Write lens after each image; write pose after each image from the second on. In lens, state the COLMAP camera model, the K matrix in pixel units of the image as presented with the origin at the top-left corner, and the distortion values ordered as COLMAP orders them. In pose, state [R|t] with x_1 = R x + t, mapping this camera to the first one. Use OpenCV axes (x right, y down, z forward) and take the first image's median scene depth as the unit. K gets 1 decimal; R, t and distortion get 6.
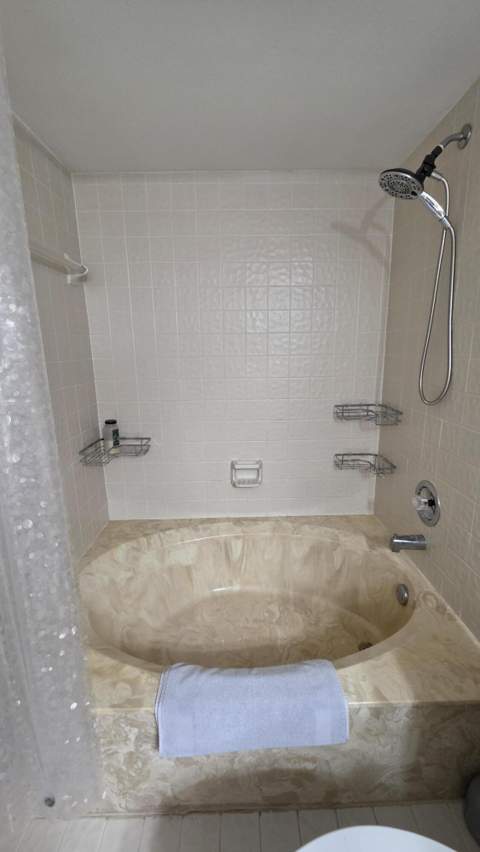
lens RADIAL K [[350.2, 0, 240.0], [0, 350.2, 426.0], [0, 0, 1]] dist [-0.003071, -0.000270]
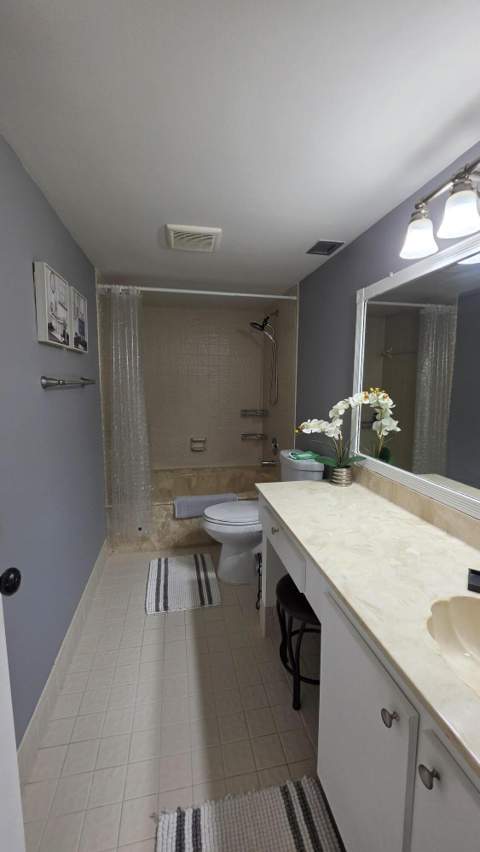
lens RADIAL K [[350.2, 0, 240.0], [0, 350.2, 426.0], [0, 0, 1]] dist [-0.003071, -0.000270]
pose [[0.983087, 0.002314, 0.183125, -0.125462], [0.015608, 0.995223, -0.096368, 0.247866], [-0.182474, 0.097596, 0.978355, -1.099024]]
